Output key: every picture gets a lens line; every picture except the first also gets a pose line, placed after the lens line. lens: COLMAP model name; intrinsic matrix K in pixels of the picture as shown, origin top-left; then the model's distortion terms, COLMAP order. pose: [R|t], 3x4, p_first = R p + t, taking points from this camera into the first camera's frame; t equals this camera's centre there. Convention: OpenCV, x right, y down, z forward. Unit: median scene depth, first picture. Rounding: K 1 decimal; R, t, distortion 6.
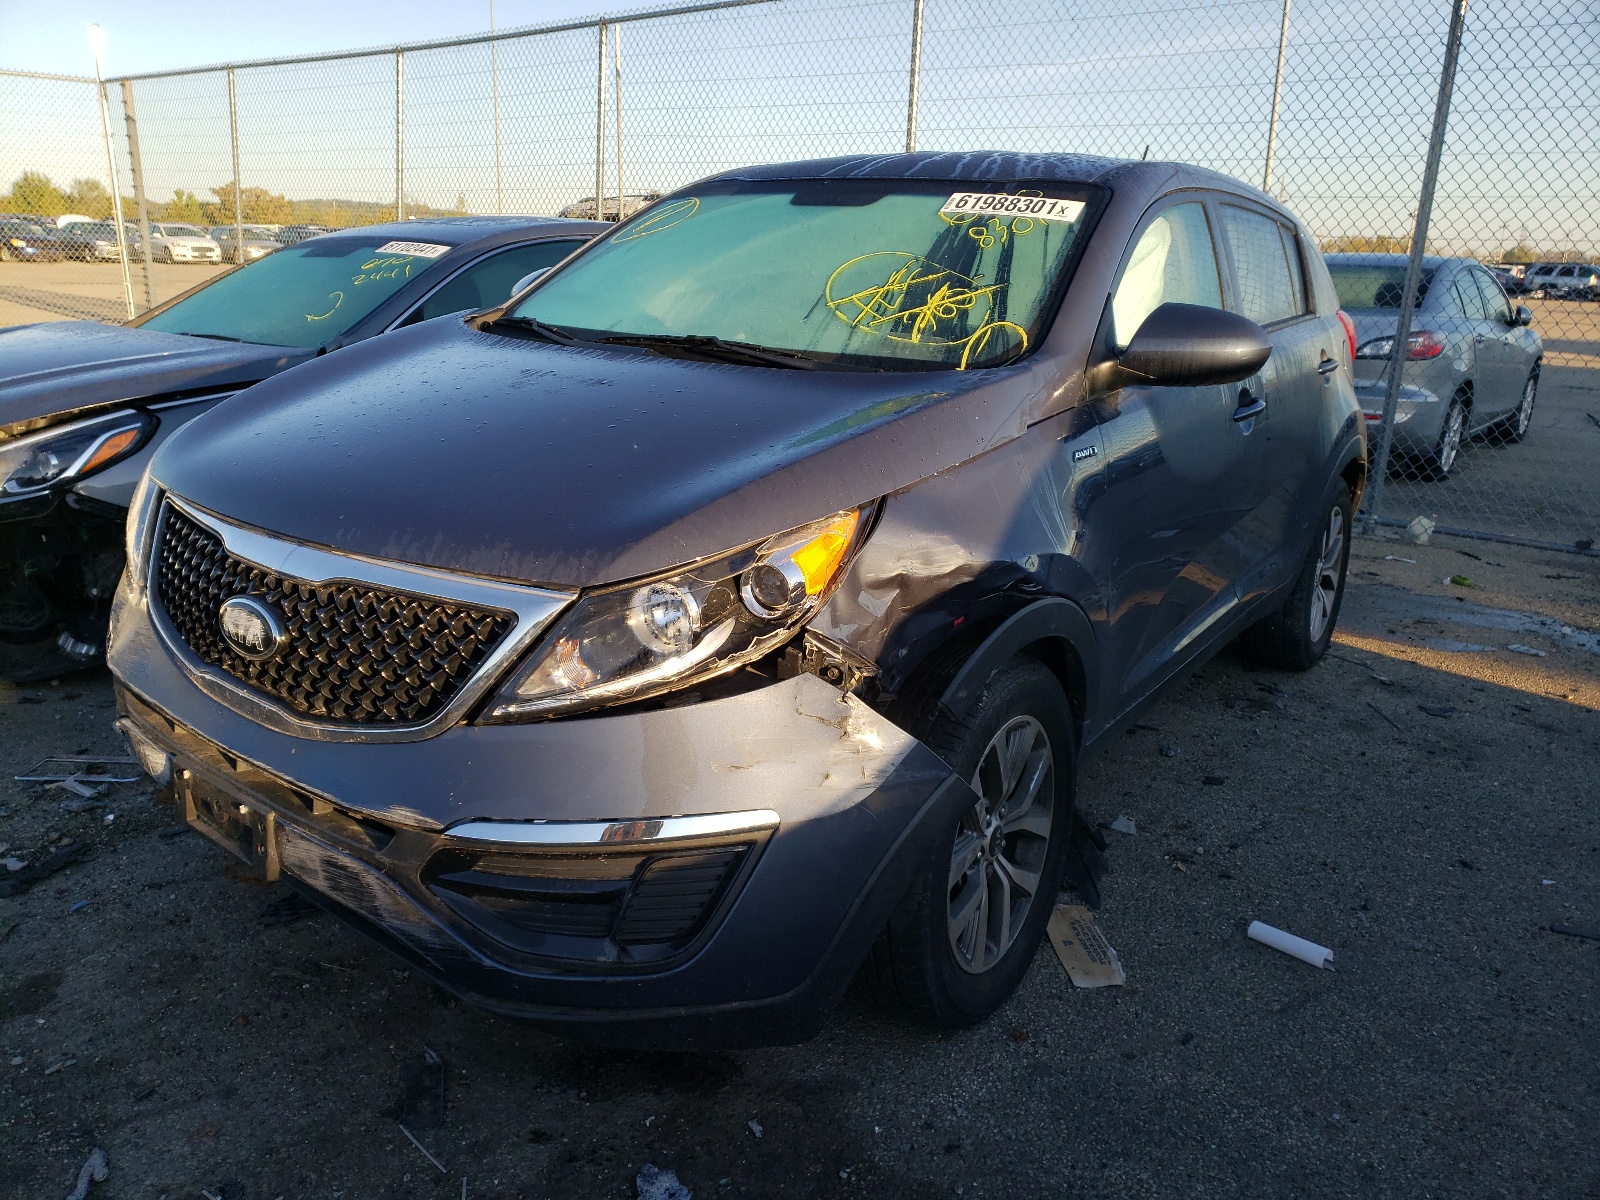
lens RADIAL K [[1286.2, 0, 804.0], [0, 1286.2, 628.9], [0, 0, 1]] dist [0.037462, 0.004048]
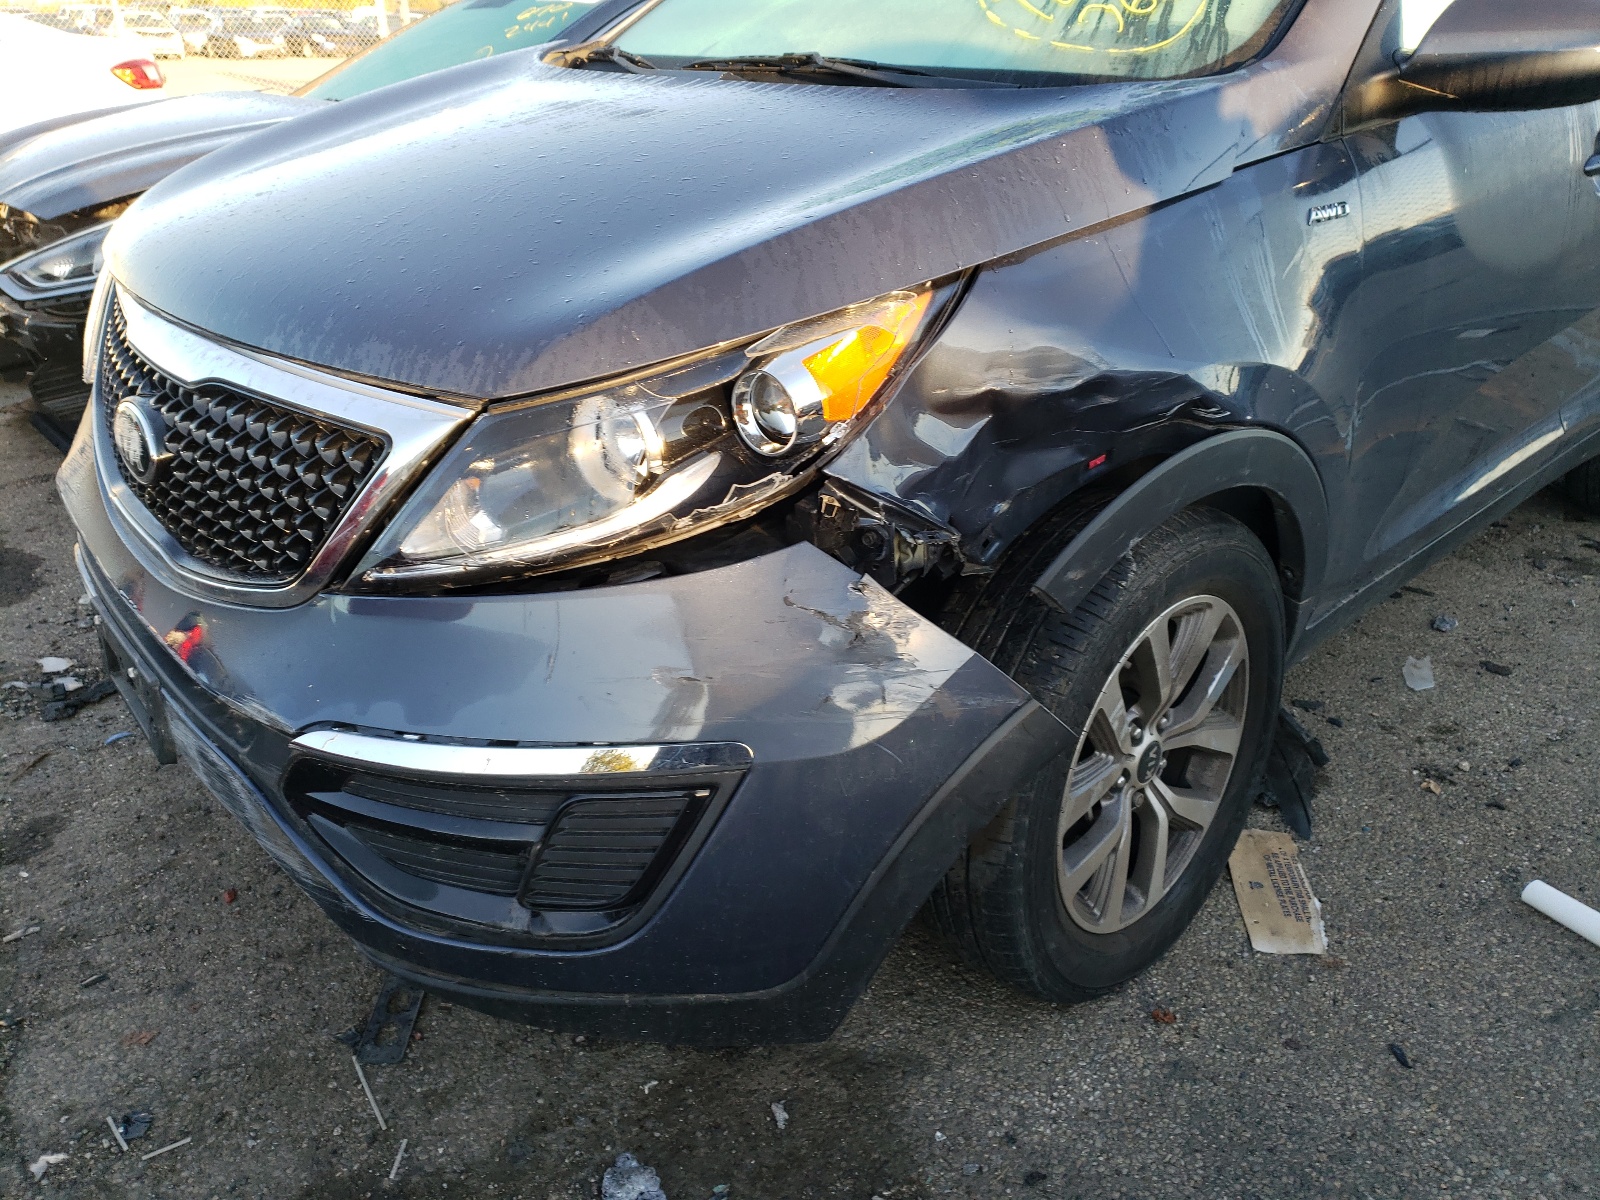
lens RADIAL K [[1286.2, 0, 804.0], [0, 1286.2, 628.9], [0, 0, 1]] dist [0.037462, 0.004048]
pose [[0.978380, 0.060723, -0.197698, 0.104616], [-0.031146, 0.988284, 0.149412, -0.015224], [0.204455, -0.140024, 0.968809, 0.276732]]
